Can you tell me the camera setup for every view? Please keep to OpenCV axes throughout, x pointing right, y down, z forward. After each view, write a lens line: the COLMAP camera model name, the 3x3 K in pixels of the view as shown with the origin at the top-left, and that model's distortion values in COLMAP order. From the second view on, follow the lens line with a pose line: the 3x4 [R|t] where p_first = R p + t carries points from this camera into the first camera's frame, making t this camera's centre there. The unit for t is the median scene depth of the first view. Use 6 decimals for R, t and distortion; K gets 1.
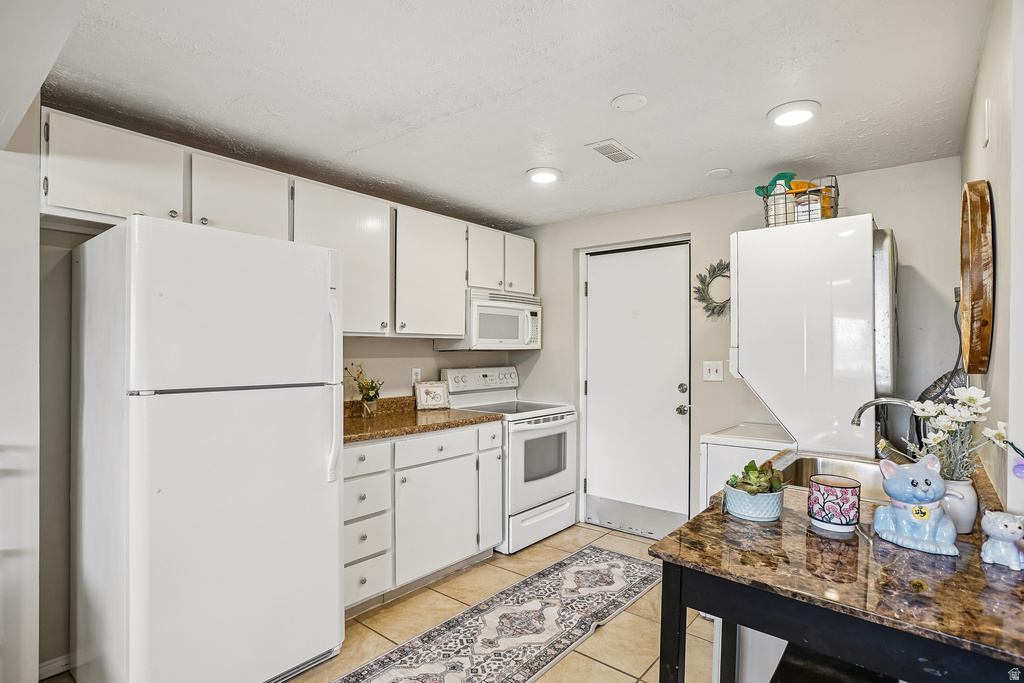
lens RADIAL K [[507.5, 0, 519.0], [0, 507.5, 343.7], [0, 0, 1]] dist [-0.030488, 0.000037]
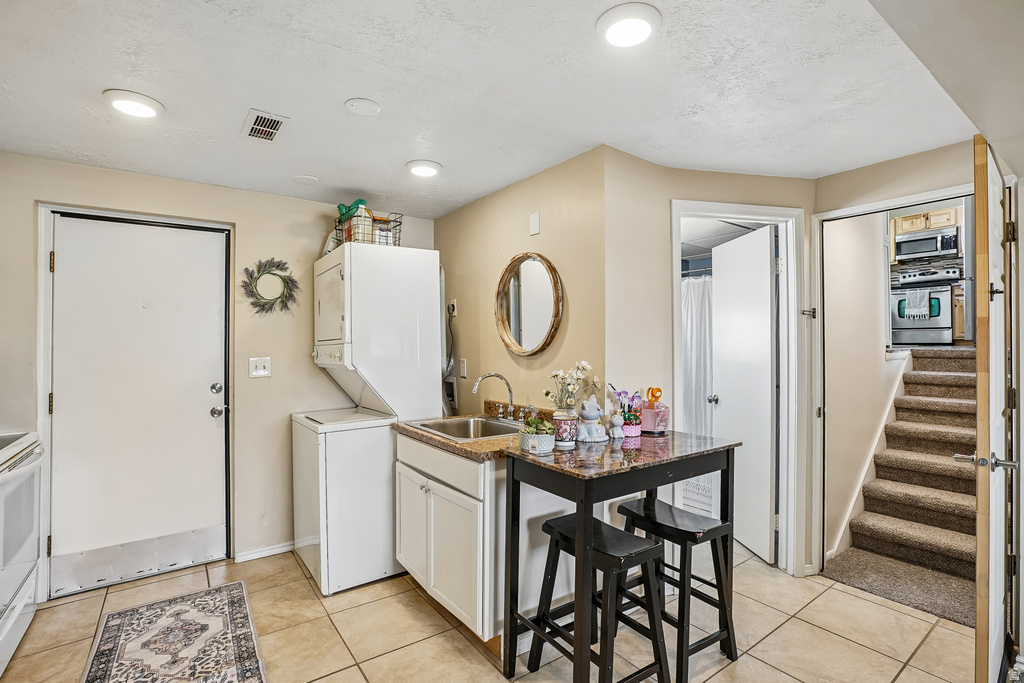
lens RADIAL K [[472.5, 0, 518.6], [0, 472.5, 339.8], [0, 0, 1]] dist [-0.026831, 0.001470]
pose [[0.253227, -0.007035, 0.967381, -0.382695], [0.003861, 0.999973, 0.006261, -0.004269], [-0.967399, 0.002149, 0.253247, 0.271652]]
